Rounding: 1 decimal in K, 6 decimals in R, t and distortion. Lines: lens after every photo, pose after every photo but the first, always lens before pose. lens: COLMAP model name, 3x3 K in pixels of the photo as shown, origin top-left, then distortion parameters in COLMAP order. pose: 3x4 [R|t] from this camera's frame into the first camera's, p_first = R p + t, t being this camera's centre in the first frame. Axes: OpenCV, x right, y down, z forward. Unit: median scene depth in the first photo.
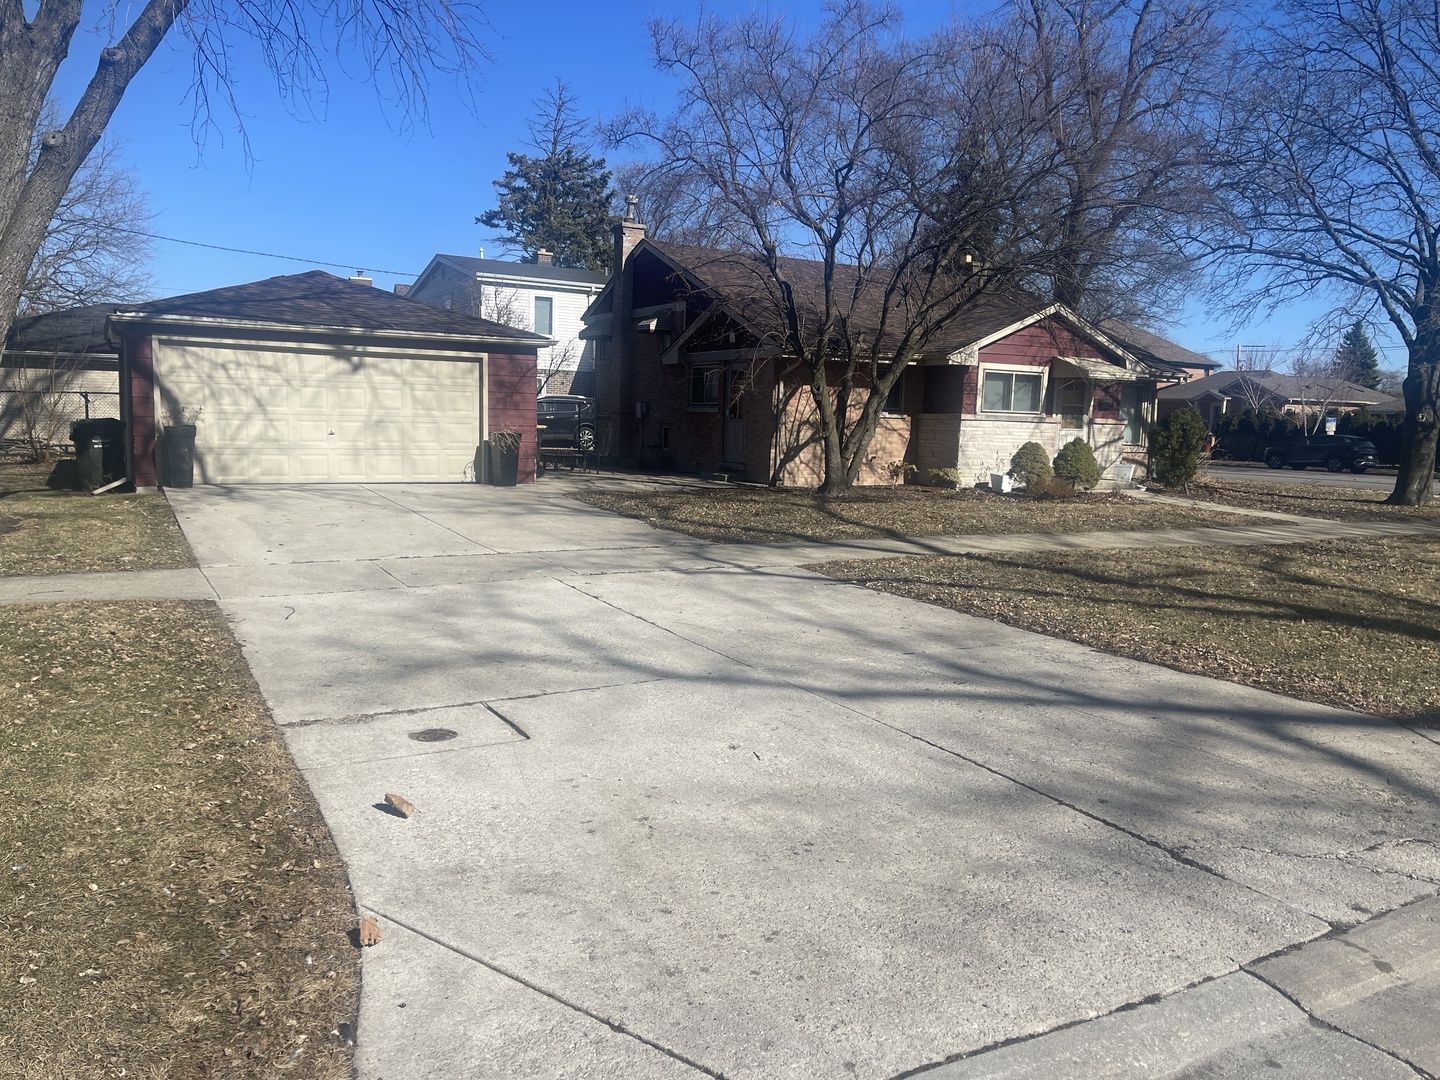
lens RADIAL K [[1082.0, 0, 727.5], [0, 1082.0, 544.1], [0, 0, 1]] dist [0.067538, -0.082648]
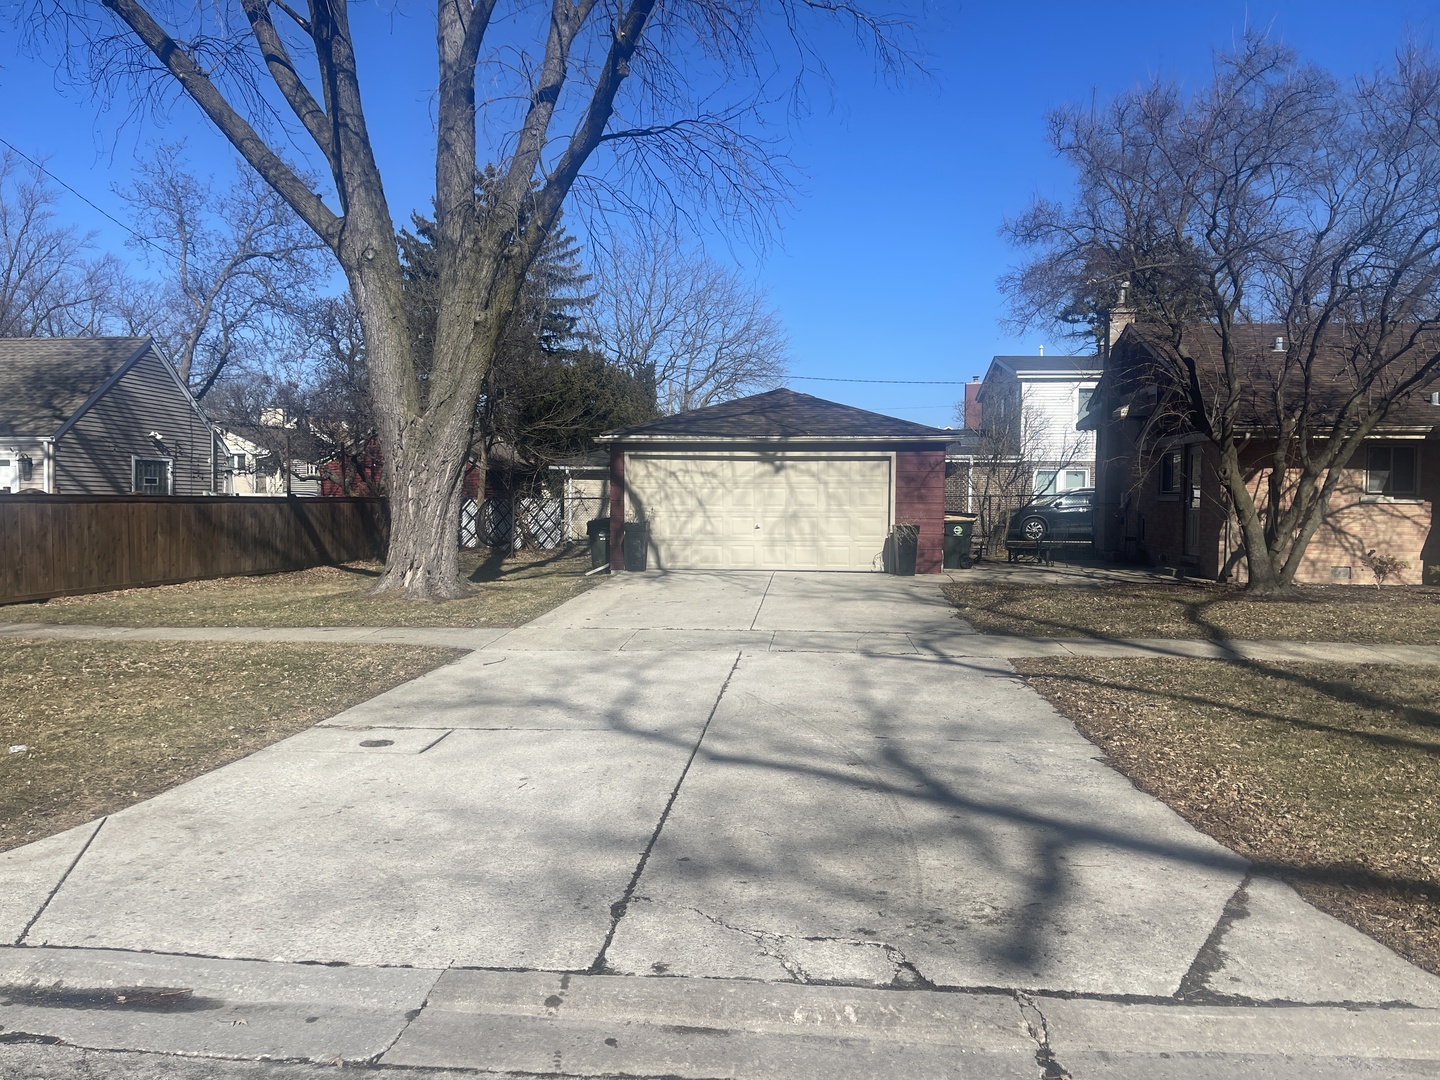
lens RADIAL K [[1082.0, 0, 724.2], [0, 1082.0, 571.1], [0, 0, 1]] dist [0.067538, -0.082648]
pose [[0.821040, 0.016267, -0.570639, 0.277147], [-0.052409, 0.997521, -0.046970, 0.001264], [0.568460, 0.068471, 0.819857, 0.039214]]
